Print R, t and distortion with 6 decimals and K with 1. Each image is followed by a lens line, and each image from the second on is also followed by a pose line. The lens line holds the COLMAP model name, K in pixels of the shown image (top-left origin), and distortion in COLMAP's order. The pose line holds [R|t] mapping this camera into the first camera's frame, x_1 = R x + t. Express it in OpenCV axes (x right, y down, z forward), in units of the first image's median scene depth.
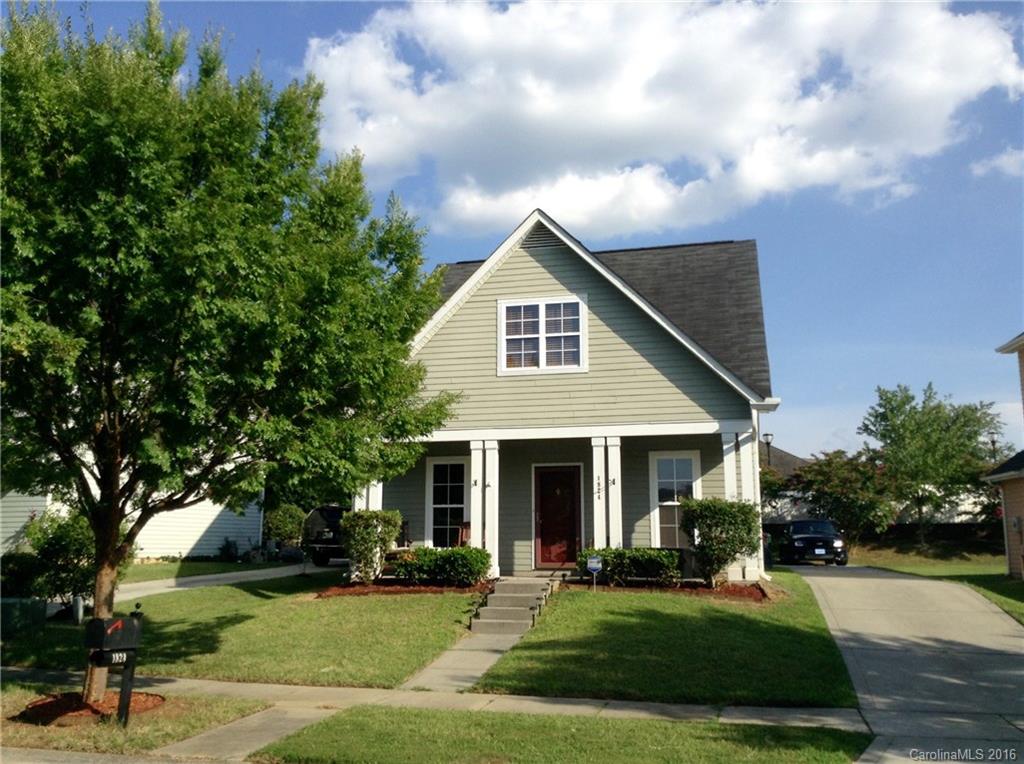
lens RADIAL K [[948.0, 0, 512.0], [0, 948.0, 382.0], [0, 0, 1]] dist [0.162531, -0.325600]
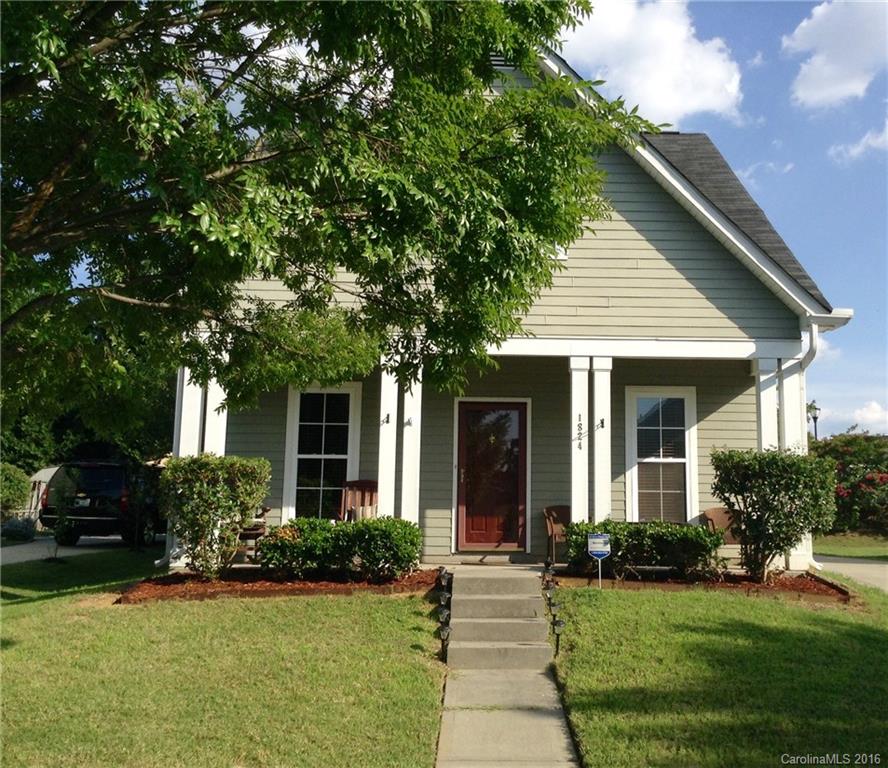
lens RADIAL K [[844.6, 0, 444.6], [0, 844.6, 399.2], [0, 0, 1]] dist [0.058054, -0.001873]
pose [[0.956904, 0.050681, 0.285948, -0.168790], [-0.057046, 0.998274, 0.013970, 0.085332], [-0.284746, -0.029680, 0.958143, 0.460130]]
